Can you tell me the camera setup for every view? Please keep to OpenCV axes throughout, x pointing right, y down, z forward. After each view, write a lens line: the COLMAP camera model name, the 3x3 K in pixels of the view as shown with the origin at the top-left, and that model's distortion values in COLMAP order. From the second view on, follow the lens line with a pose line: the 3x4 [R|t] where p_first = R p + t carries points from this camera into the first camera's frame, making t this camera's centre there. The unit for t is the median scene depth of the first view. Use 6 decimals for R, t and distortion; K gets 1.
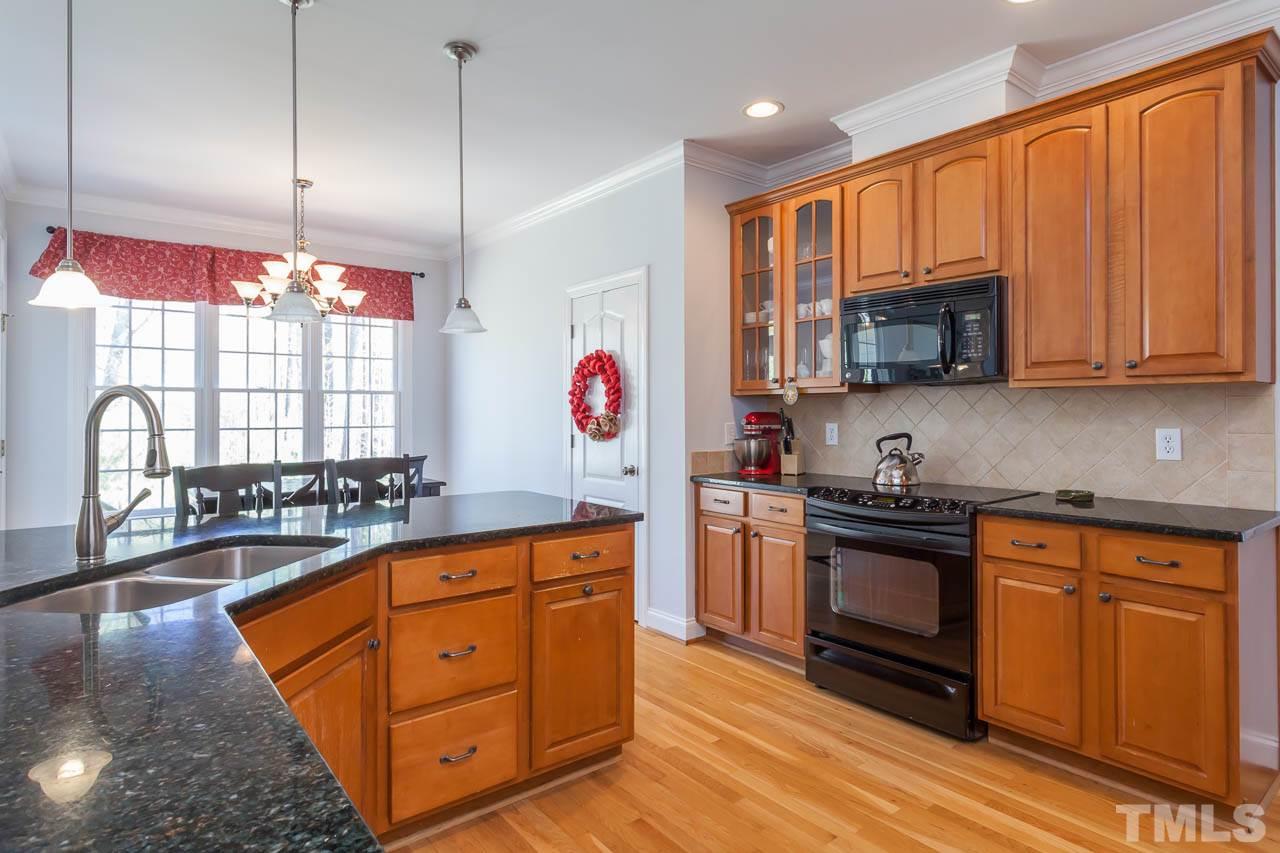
lens RADIAL K [[671.9, 0, 640.6], [0, 671.9, 413.7], [0, 0, 1]] dist [-0.029180, -0.000396]
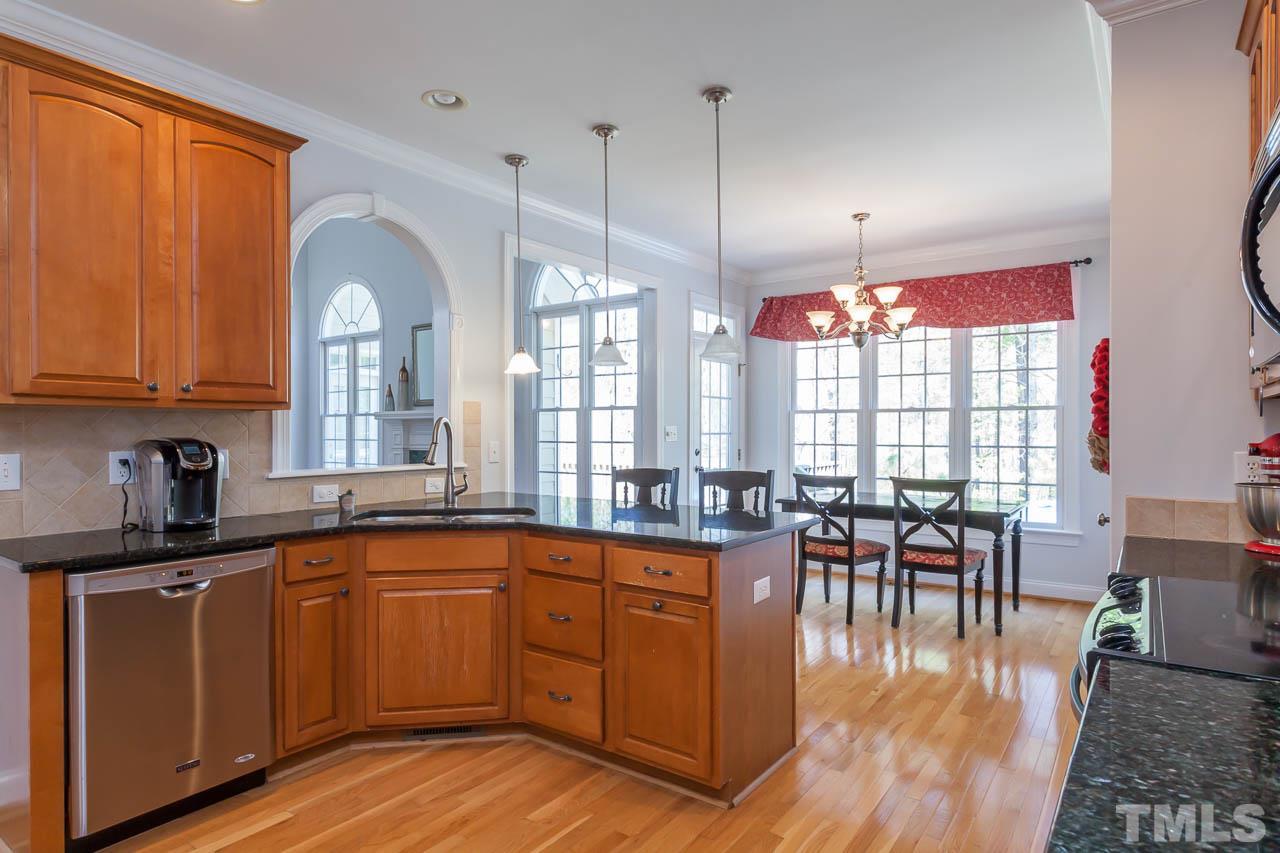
lens RADIAL K [[708.6, 0, 639.4], [0, 708.6, 436.7], [0, 0, 1]] dist [-0.056112, 0.000389]
pose [[0.257082, 0.003812, -0.966382, 0.486460], [0.002864, 0.999985, 0.004707, 0.001387], [0.966385, -0.003978, 0.257067, 0.359952]]
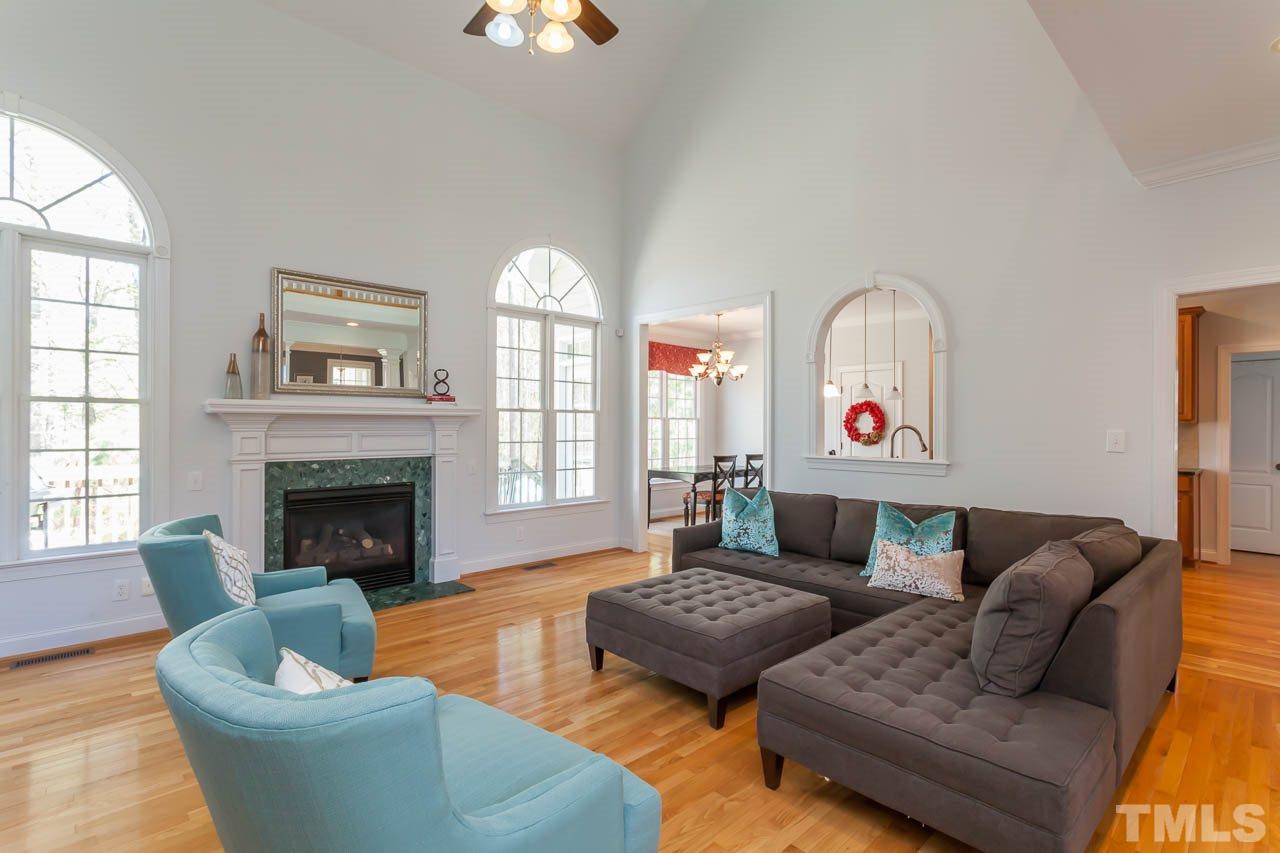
lens RADIAL K [[607.6, 0, 632.3], [0, 607.6, 434.0], [0, 0, 1]] dist [0.002160, 0.000434]
pose [[0.997681, 0.003851, 0.067959, -0.857227], [-0.004516, 0.999943, 0.009630, -0.008550], [-0.067918, -0.009915, 0.997642, -0.755211]]
